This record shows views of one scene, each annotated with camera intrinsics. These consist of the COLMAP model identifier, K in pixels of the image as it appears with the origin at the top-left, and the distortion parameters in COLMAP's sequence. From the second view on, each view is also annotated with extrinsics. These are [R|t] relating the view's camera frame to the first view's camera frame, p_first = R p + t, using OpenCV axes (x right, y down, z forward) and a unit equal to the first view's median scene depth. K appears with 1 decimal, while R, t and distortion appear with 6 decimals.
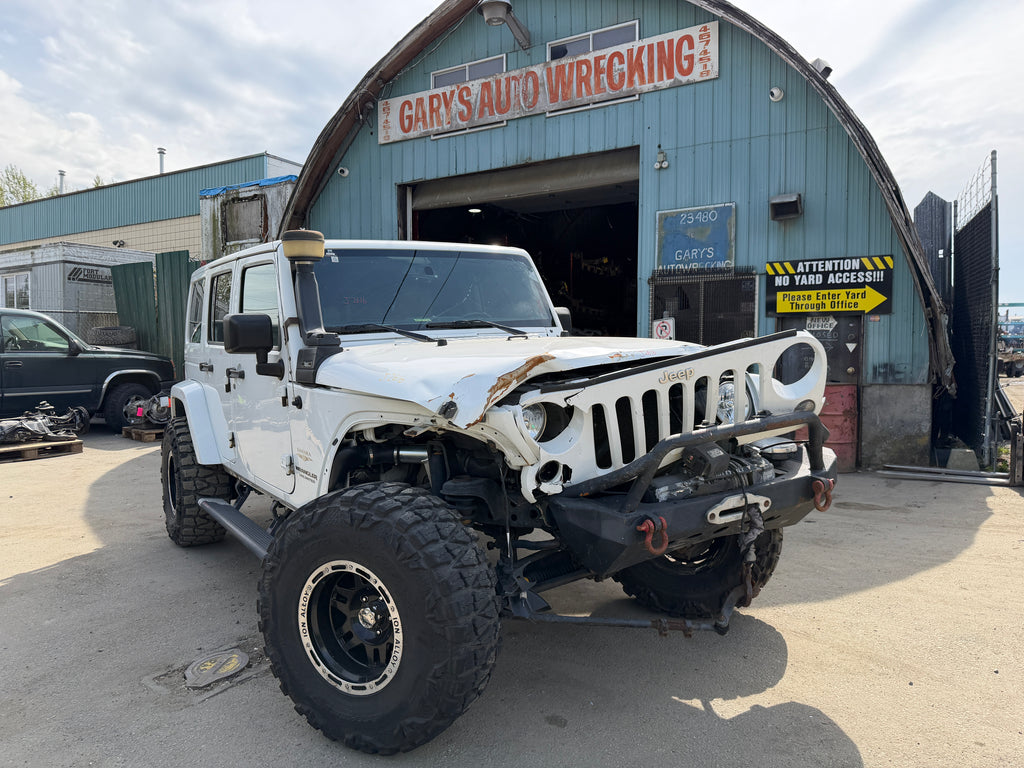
lens RADIAL K [[718.7, 0, 509.8], [0, 718.7, 390.1], [0, 0, 1]] dist [0.051757, -0.070912]
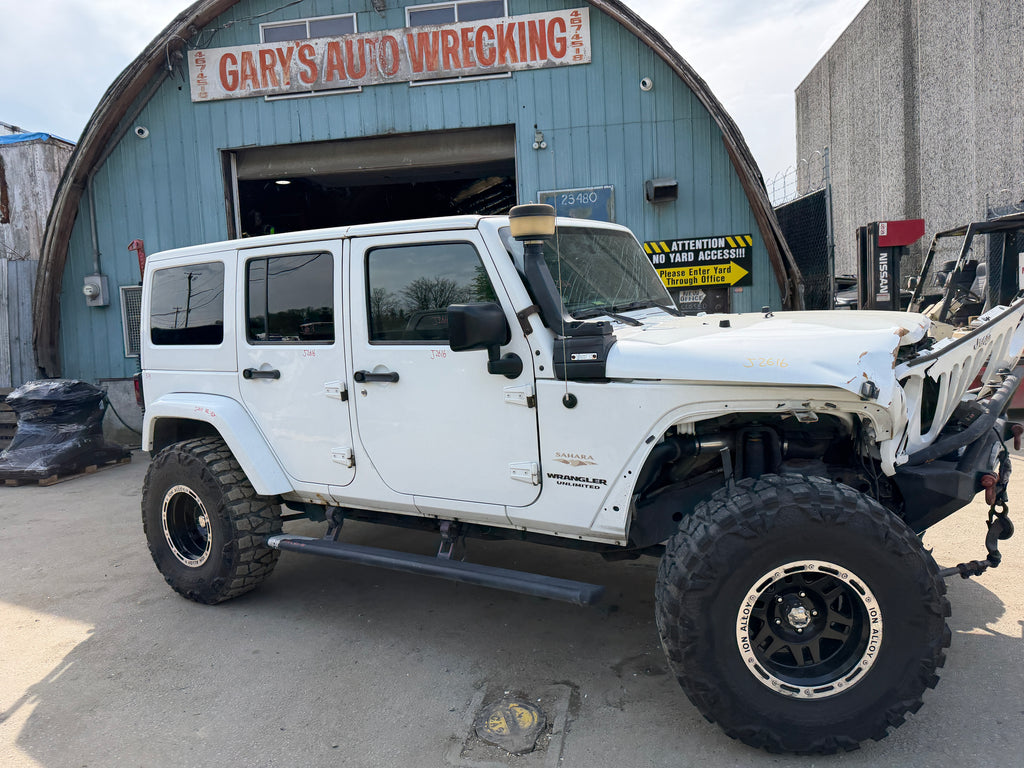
lens RADIAL K [[719.0, 0, 514.8], [0, 719.0, 388.9], [0, 0, 1]] dist [0.063275, -0.089374]
pose [[0.909669, -0.085770, 0.406380, -0.283977], [0.076005, 0.996299, 0.040144, -0.015051], [-0.408320, -0.005631, 0.912822, 0.092177]]
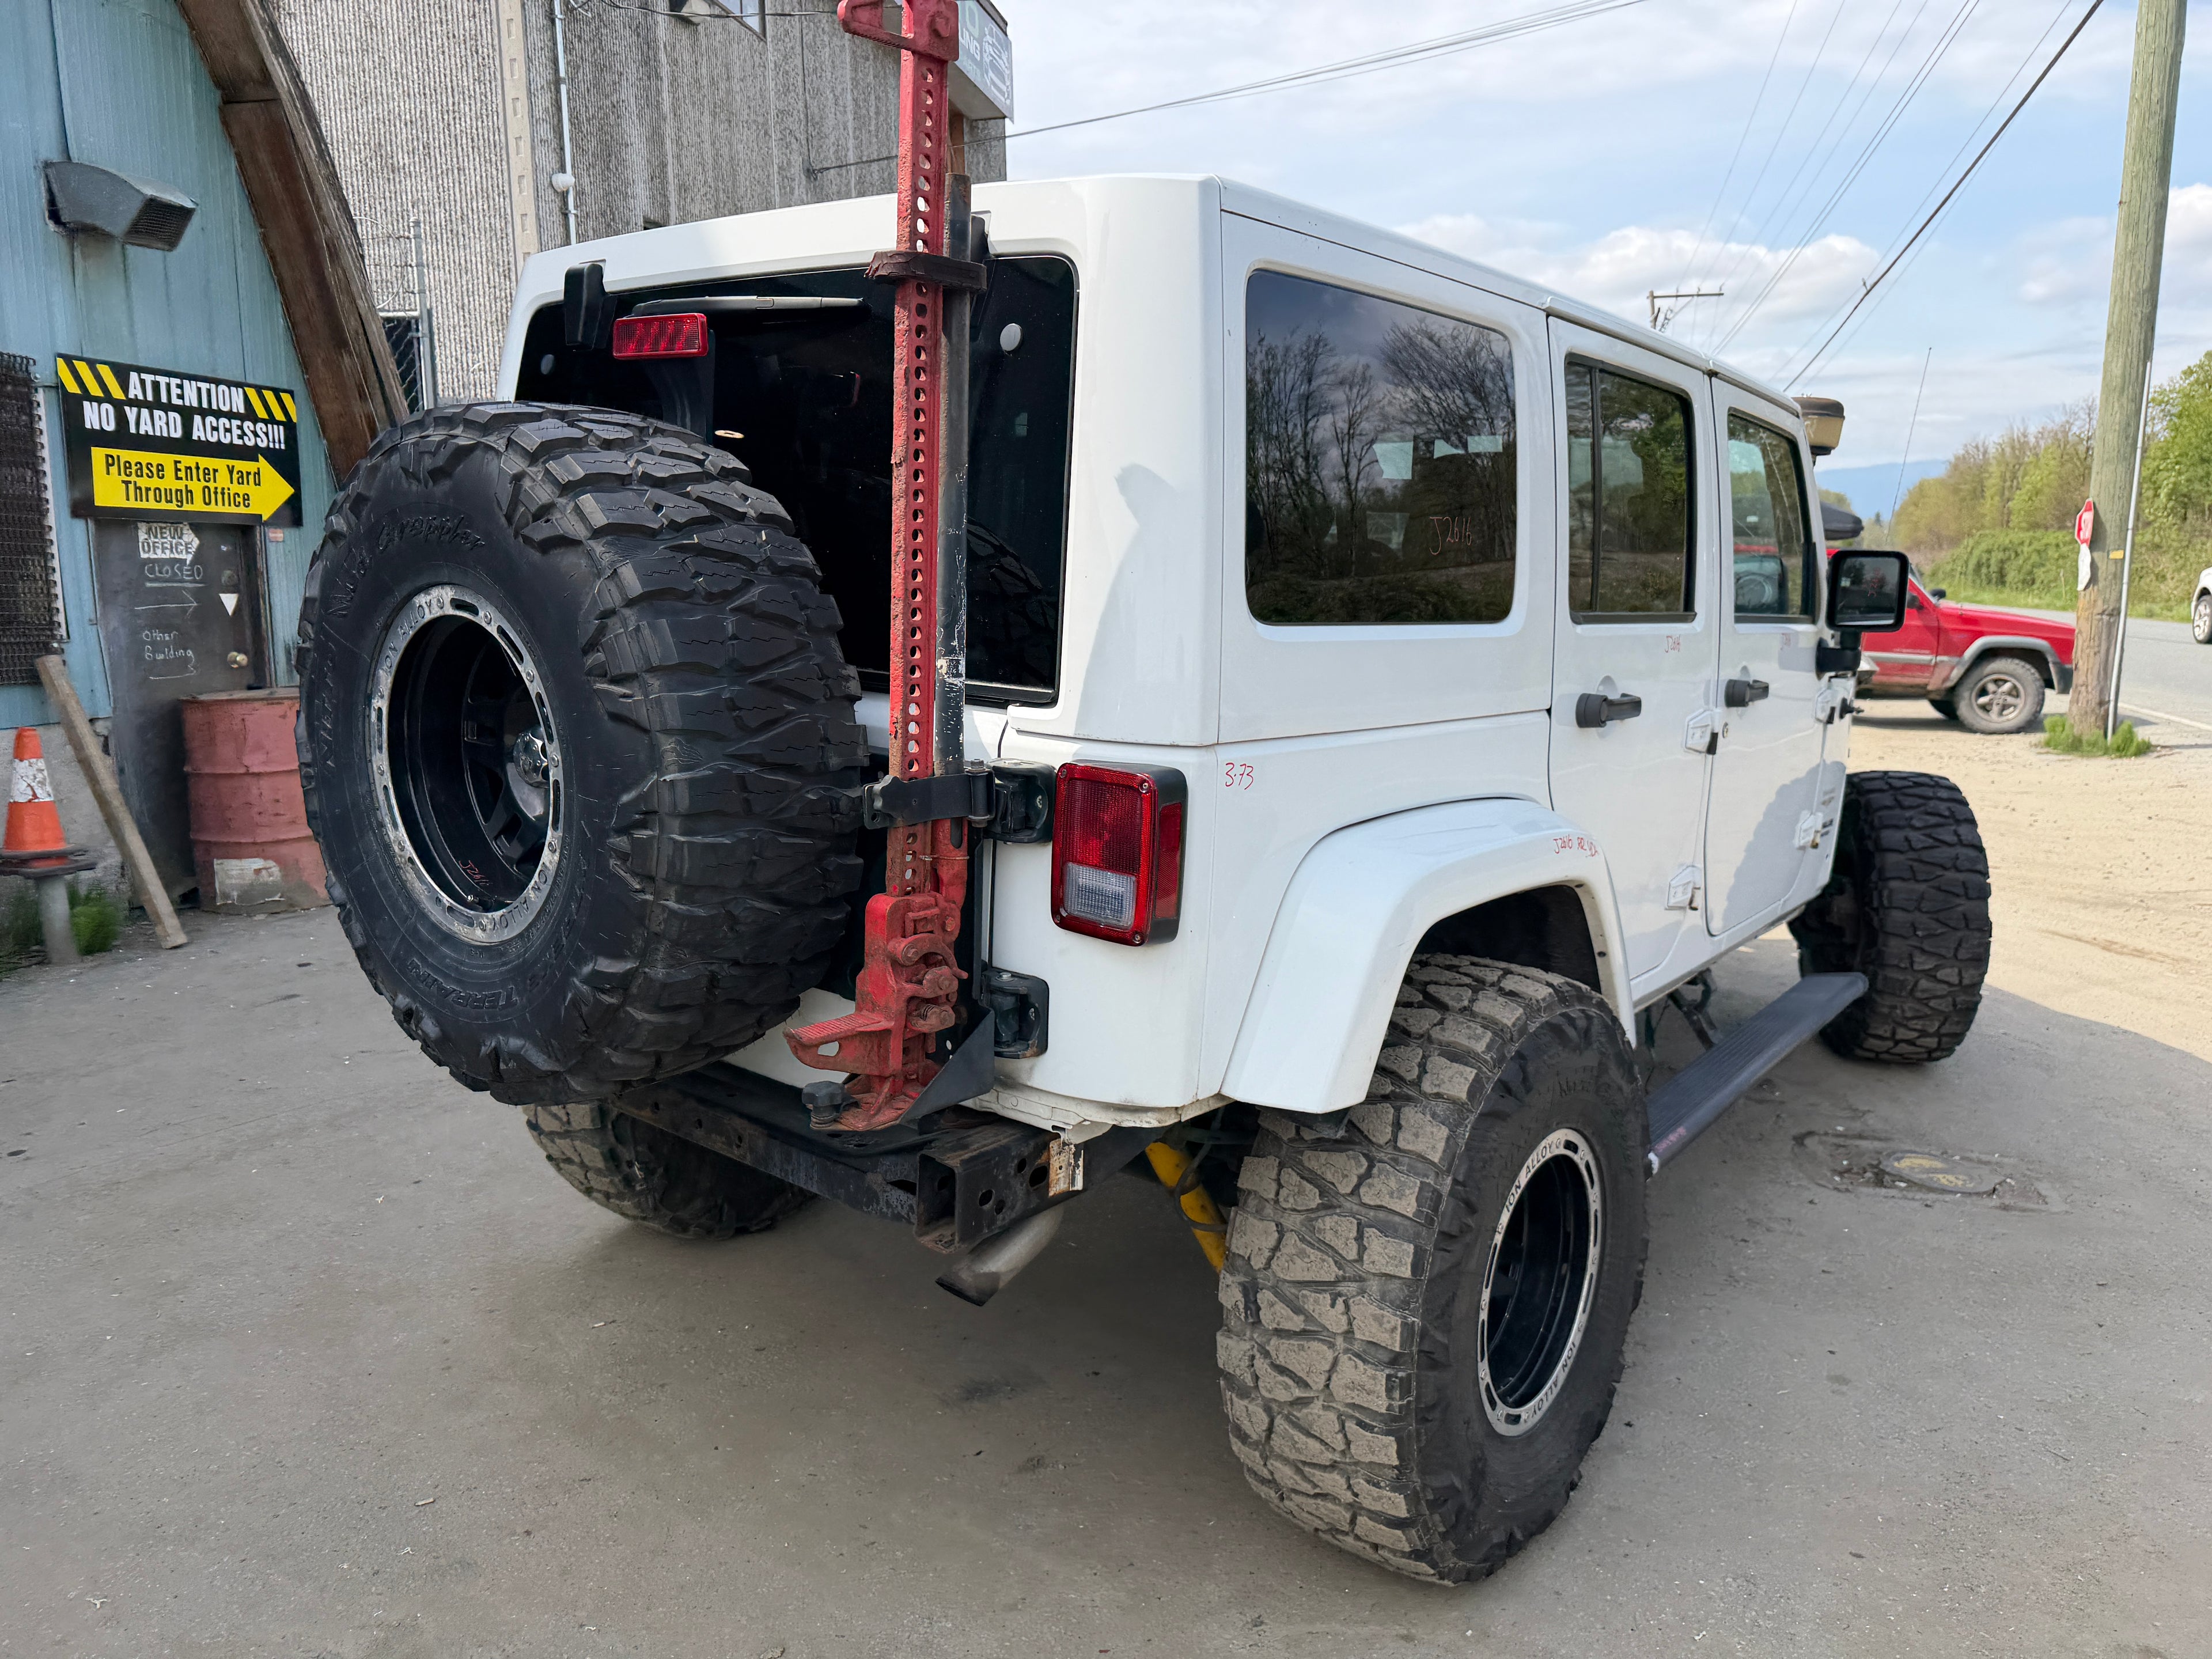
lens RADIAL K [[1528.8, 0, 1126.1], [0, 1528.8, 817.4], [0, 0, 1]] dist [0.071342, -0.101694]
pose [[-0.307259, -0.138933, 0.941430, -0.516203], [0.062688, 0.984181, 0.165702, -0.052034], [-0.949559, 0.109929, -0.293689, 0.770495]]
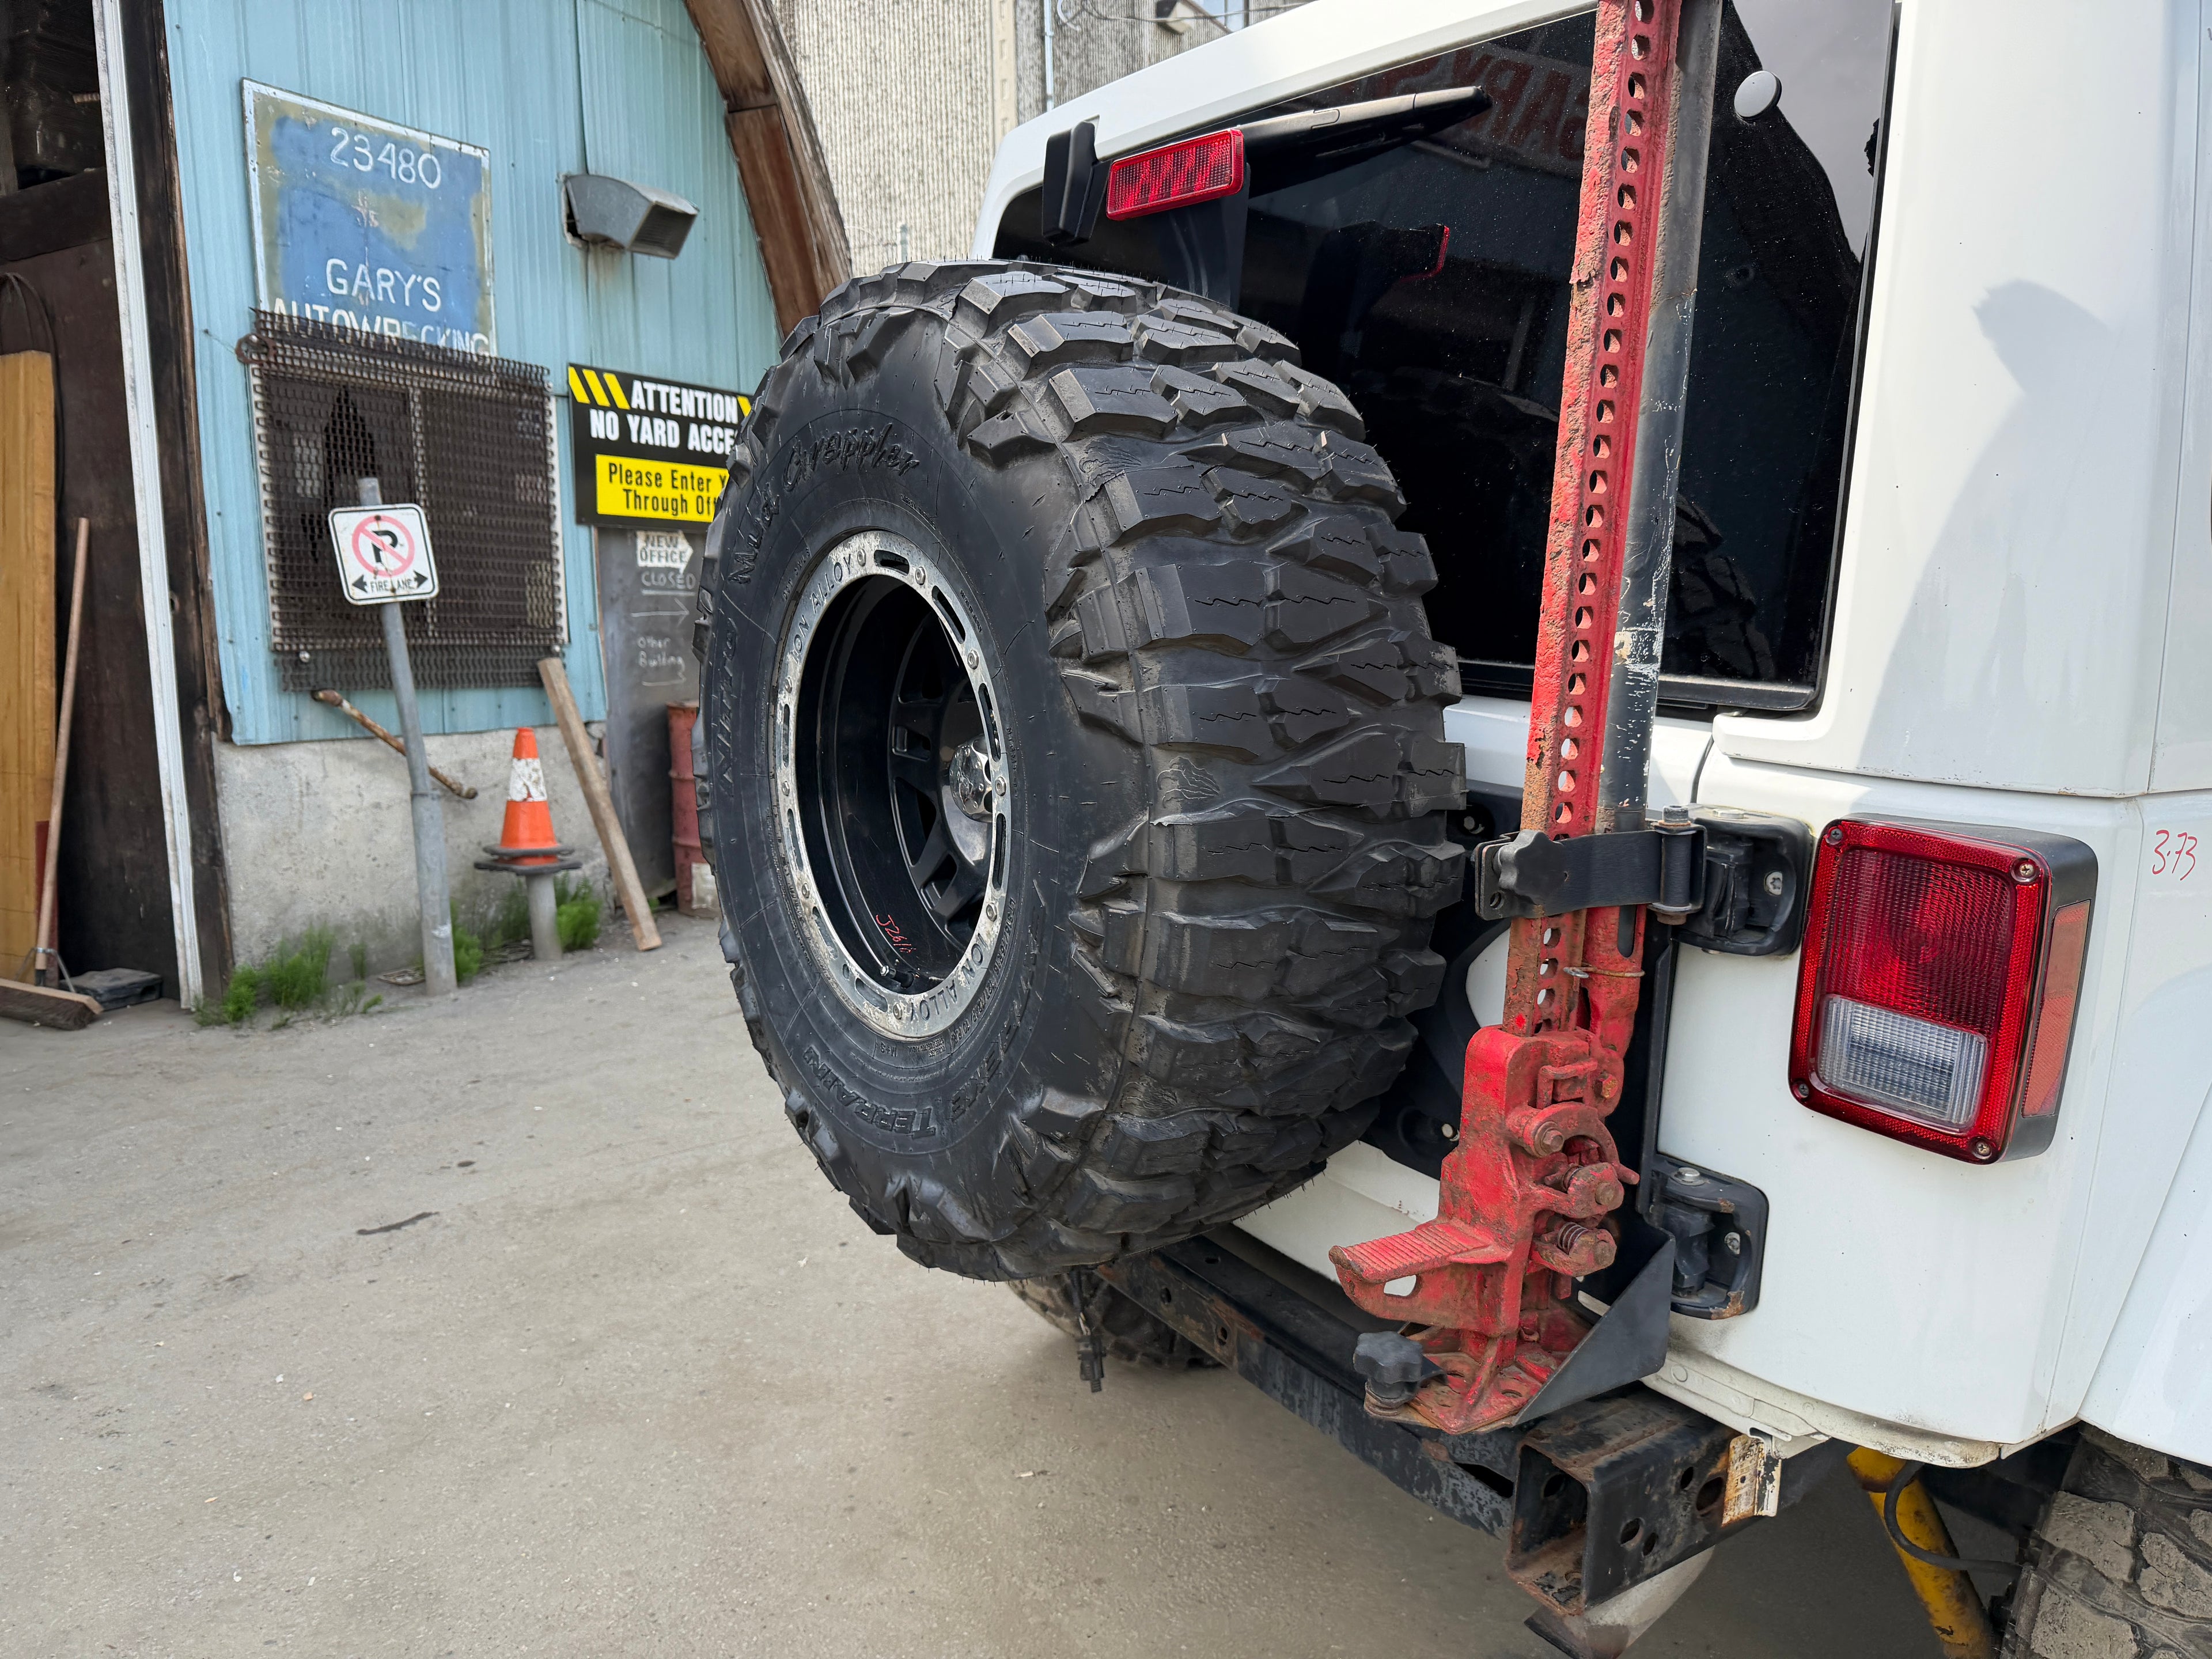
lens RADIAL K [[1553.1, 0, 1112.0], [0, 1553.1, 840.1], [0, 0, 1]] dist [0.063275, -0.089374]
pose [[-0.020776, -0.143648, 0.989411, -0.431122], [0.061334, 0.987577, 0.144670, -0.044375], [-0.997901, 0.063690, -0.011707, 0.773774]]
